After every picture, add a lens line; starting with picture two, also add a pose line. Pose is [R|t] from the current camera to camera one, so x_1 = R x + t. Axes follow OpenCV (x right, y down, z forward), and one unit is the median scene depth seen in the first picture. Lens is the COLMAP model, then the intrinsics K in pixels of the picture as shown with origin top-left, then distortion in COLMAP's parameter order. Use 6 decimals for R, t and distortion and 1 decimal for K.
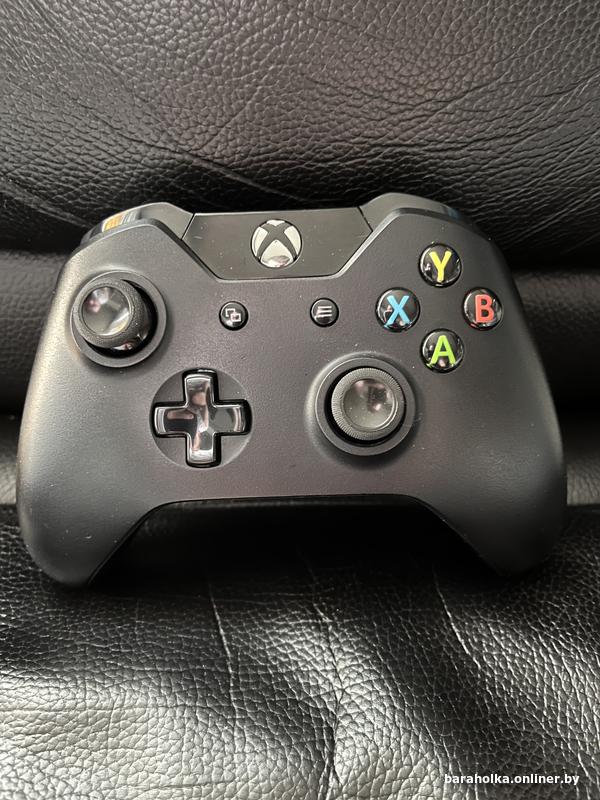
lens RADIAL K [[606.2, 0, 297.3], [0, 606.2, 400.8], [0, 0, 1]] dist [-0.004175, -0.063265]
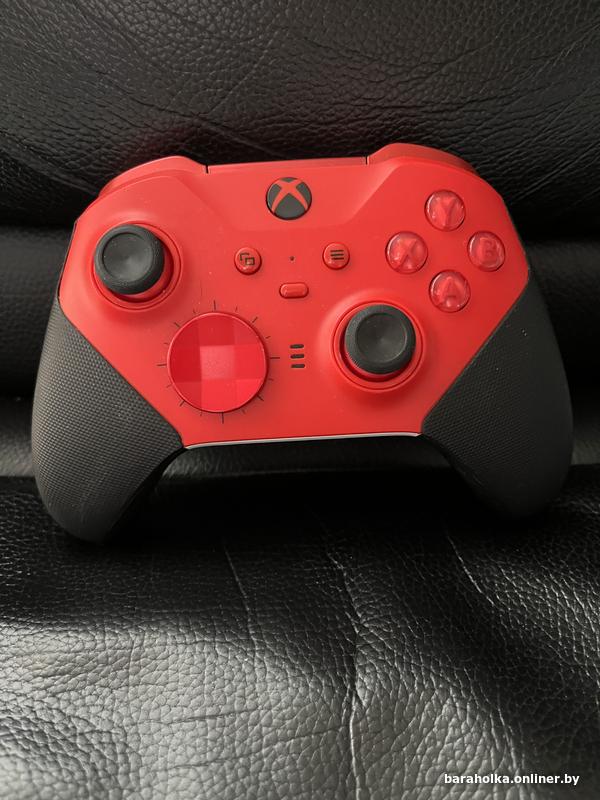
lens RADIAL K [[607.8, 0, 300.0], [0, 607.8, 400.0], [0, 0, 1]] dist [-0.031722, -0.037149]
pose [[0.999598, -0.022072, 0.017810, -0.033328], [0.022824, 0.998806, -0.043182, 0.134997], [-0.016836, 0.043571, 0.998908, -0.023309]]
